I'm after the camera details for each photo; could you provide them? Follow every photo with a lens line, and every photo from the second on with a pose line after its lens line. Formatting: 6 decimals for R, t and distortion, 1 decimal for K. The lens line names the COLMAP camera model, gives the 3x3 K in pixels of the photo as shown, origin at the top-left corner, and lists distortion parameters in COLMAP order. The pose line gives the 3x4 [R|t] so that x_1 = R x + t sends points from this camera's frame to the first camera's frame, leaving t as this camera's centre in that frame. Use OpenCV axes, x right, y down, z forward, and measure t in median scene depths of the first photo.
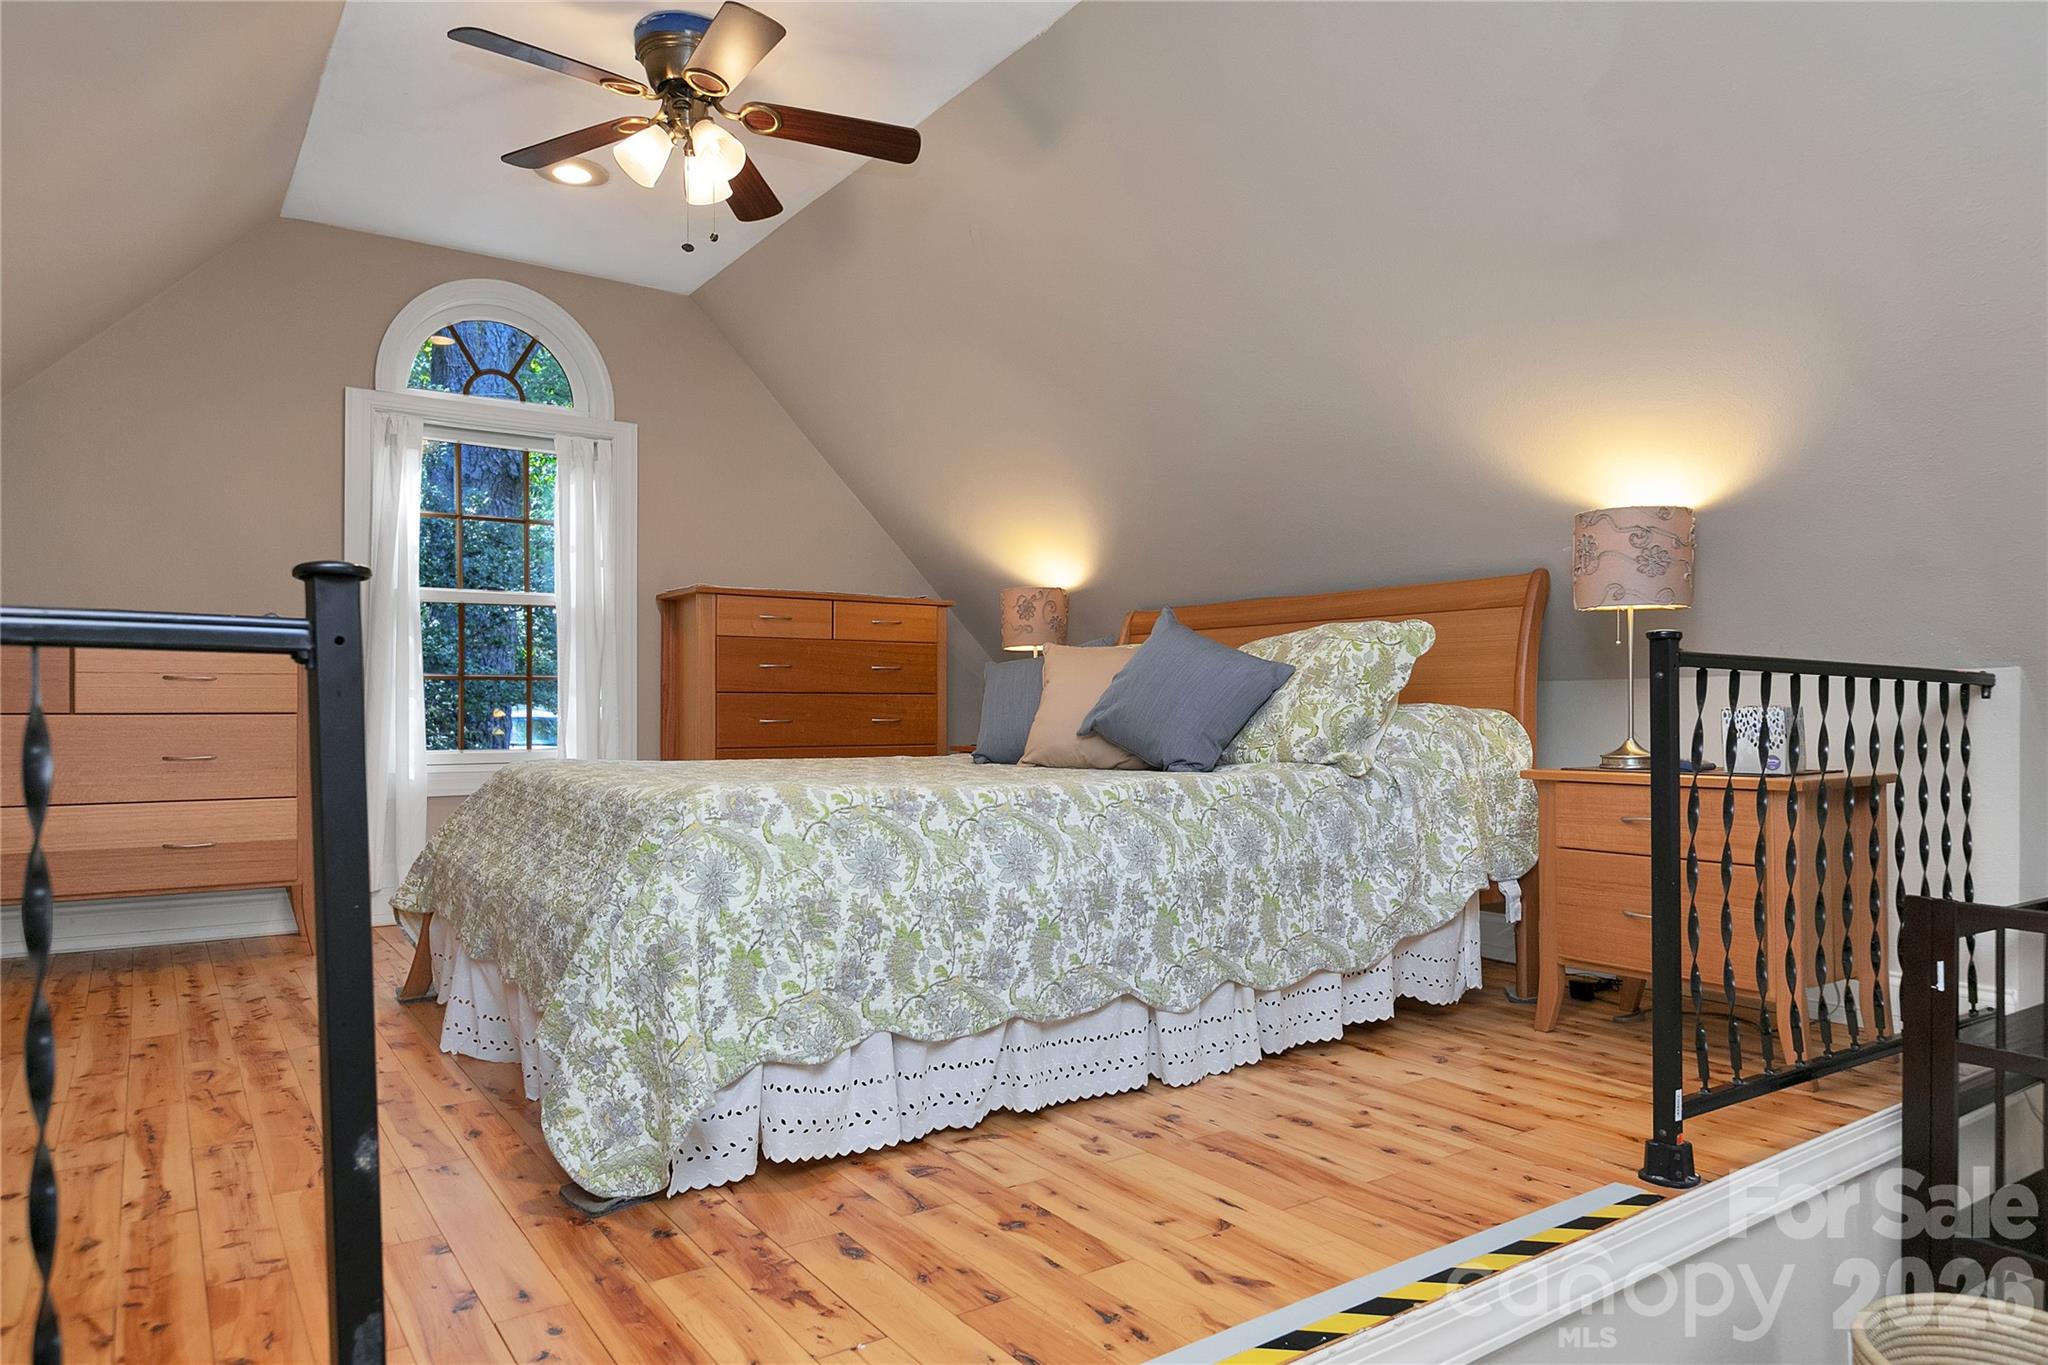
lens RADIAL K [[1261.0, 0, 1024.0], [0, 1261.0, 682.5], [0, 0, 1]] dist [0.000207, 0.000031]
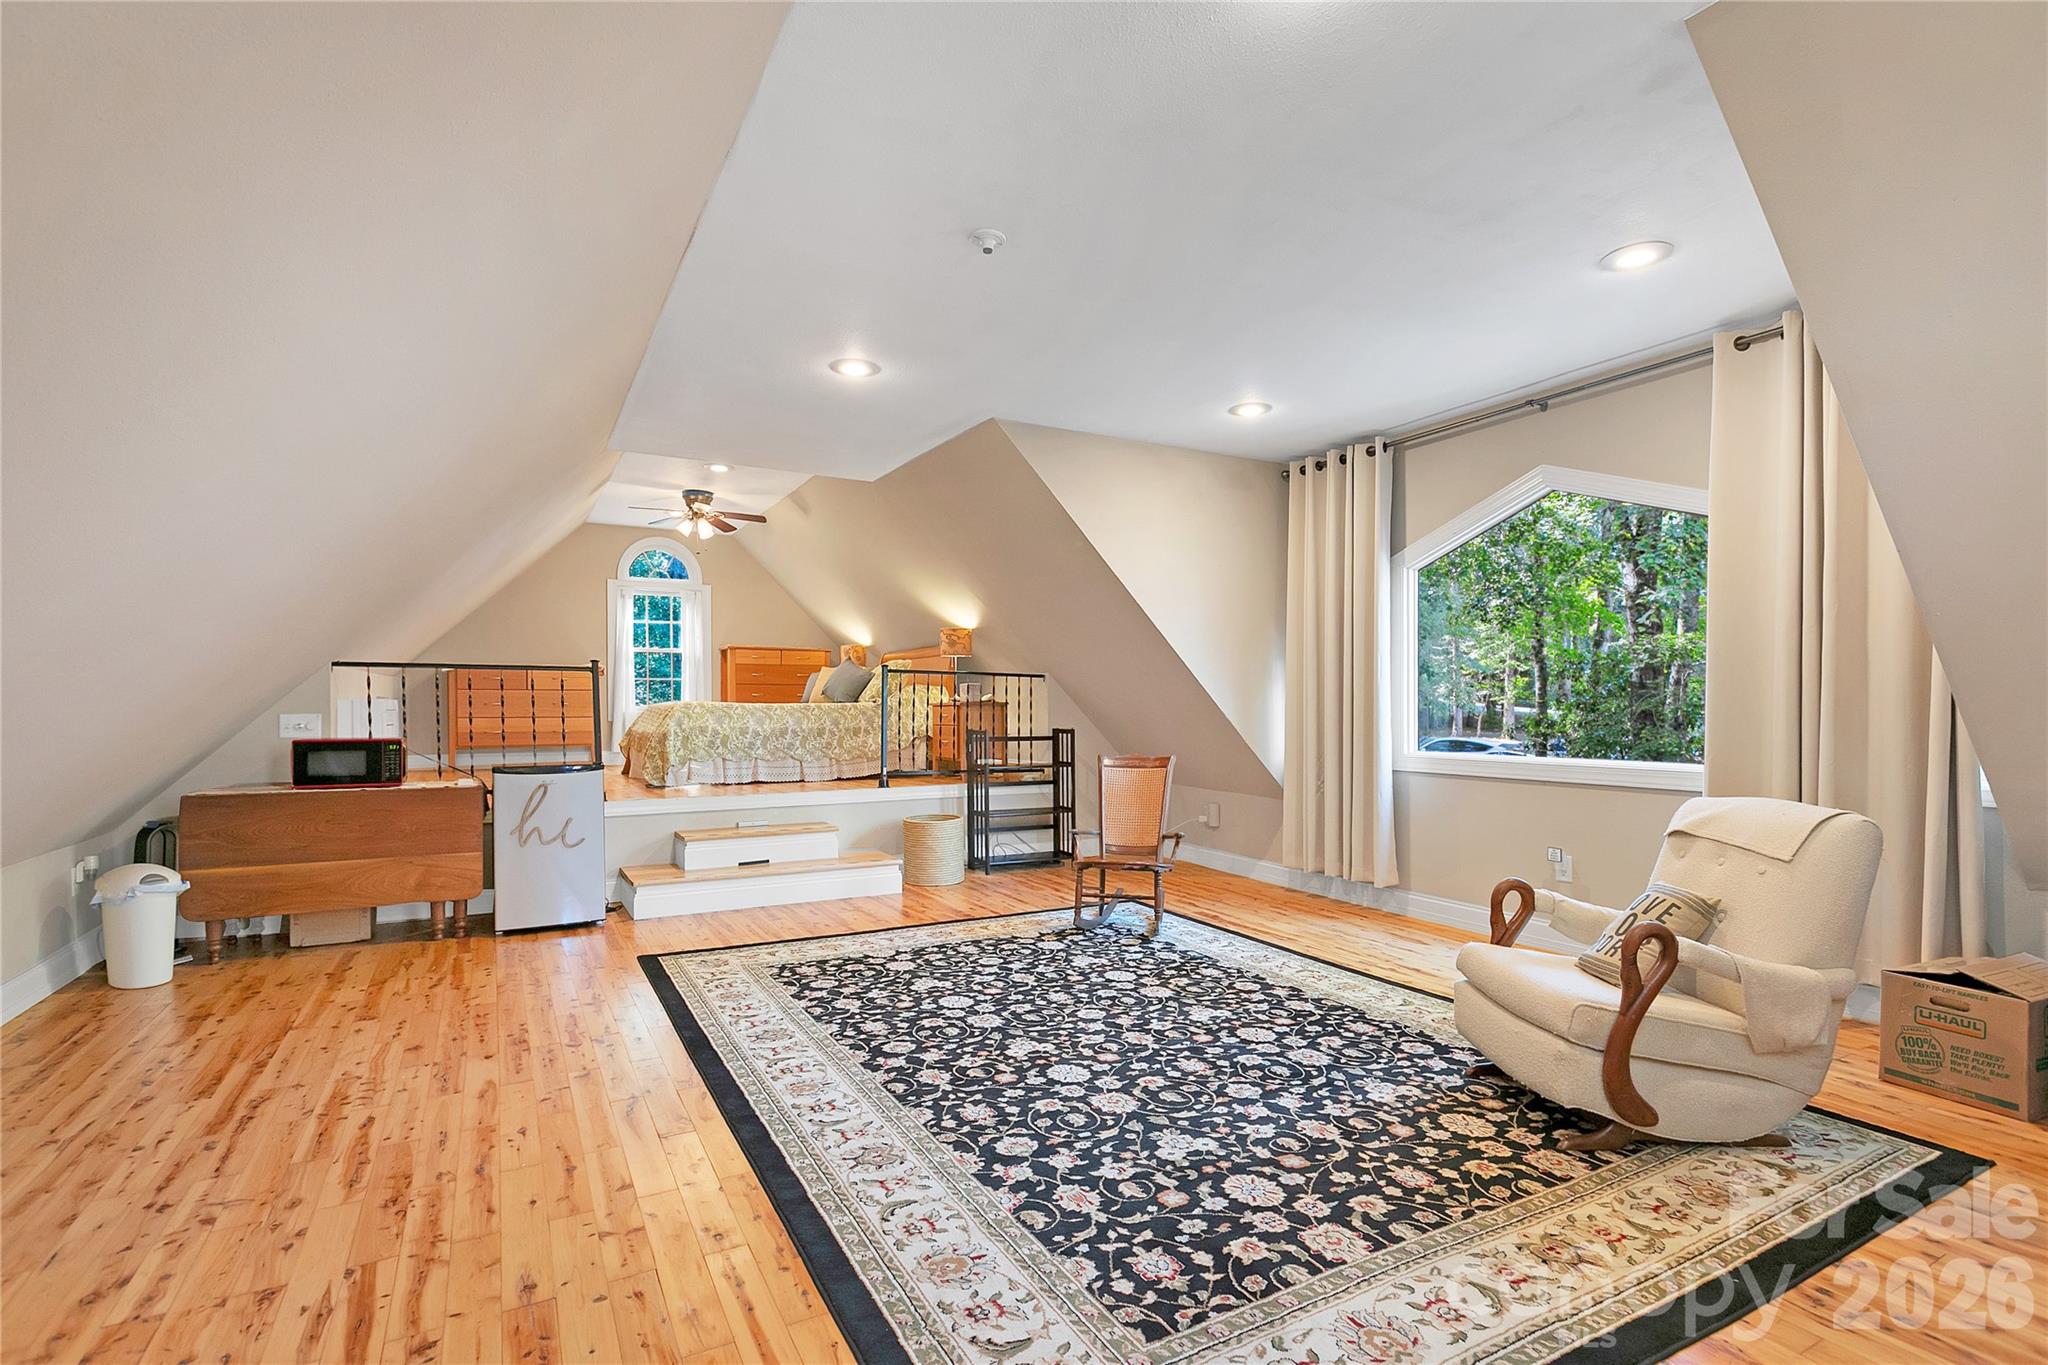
lens RADIAL K [[951.1, 0, 1023.8], [0, 951.1, 699.7], [0, 0, 1]] dist [0.016254, 0.000095]
pose [[0.994205, -0.003137, -0.107452, 0.728674], [0.004614, 0.999898, 0.013506, 0.019566], [0.107399, -0.013923, 0.994119, -1.227770]]
